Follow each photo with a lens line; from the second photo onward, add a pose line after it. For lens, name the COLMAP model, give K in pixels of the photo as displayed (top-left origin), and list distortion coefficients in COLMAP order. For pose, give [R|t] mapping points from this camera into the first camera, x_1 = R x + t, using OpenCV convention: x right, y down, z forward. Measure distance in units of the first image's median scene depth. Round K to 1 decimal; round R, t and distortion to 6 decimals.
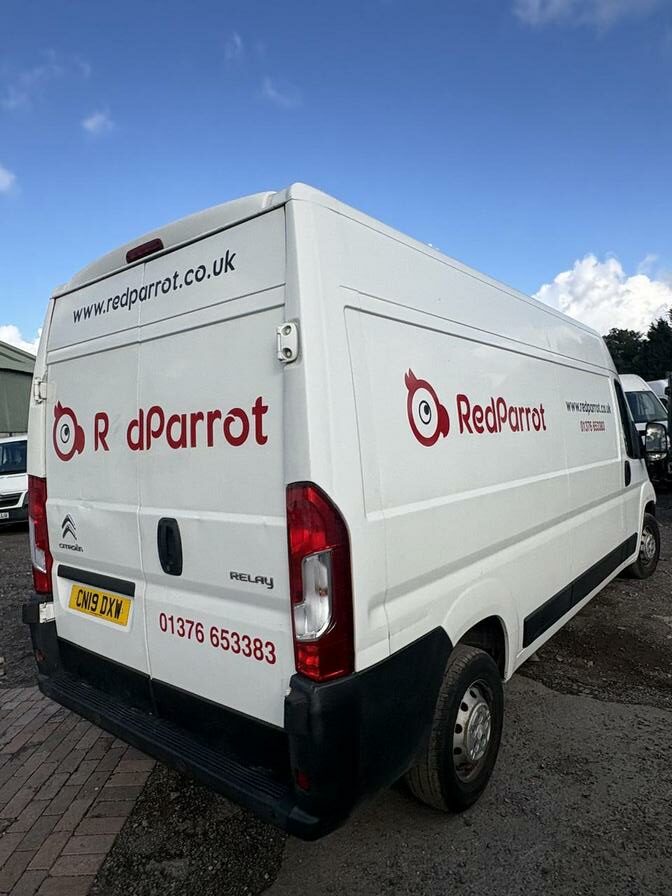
lens RADIAL K [[550.7, 0, 336.1], [0, 550.7, 452.8], [0, 0, 1]] dist [0.001617, -0.003803]
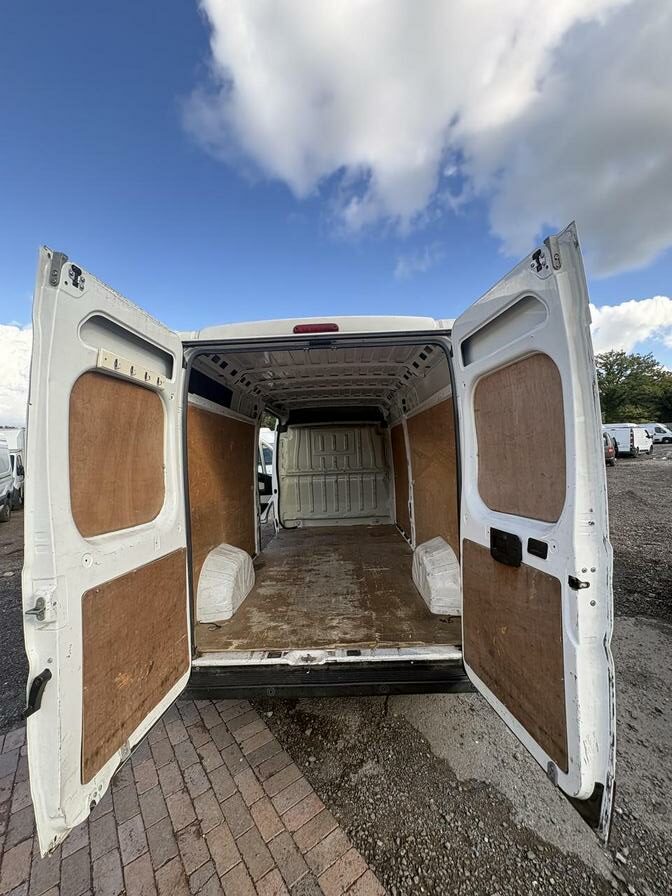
lens RADIAL K [[356.8, 0, 336.0], [0, 356.8, 448.0], [0, 0, 1]] dist [-0.002440, -0.000271]
pose [[0.795011, 0.021866, 0.606201, -0.937417], [0.021345, 0.997723, -0.063981, -0.001770], [-0.606220, 0.063805, 0.792734, 0.289759]]
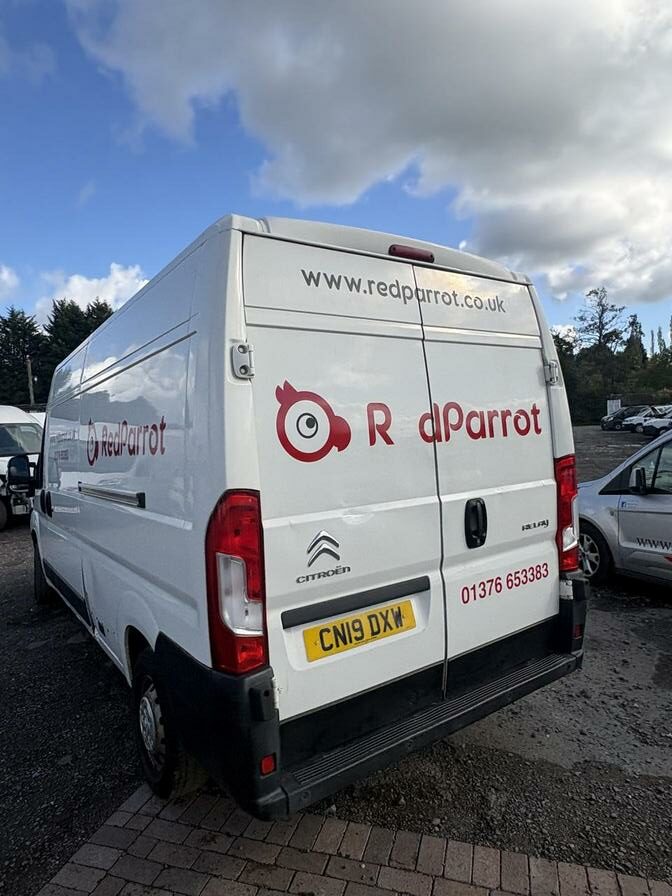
lens RADIAL K [[550.7, 0, 336.1], [0, 550.7, 452.8], [0, 0, 1]] dist [0.001617, -0.003803]
pose [[0.286657, 0.004120, 0.958024, -1.527227], [0.071882, 0.997080, -0.025797, 0.030788], [-0.955333, 0.076259, 0.285524, 0.951268]]
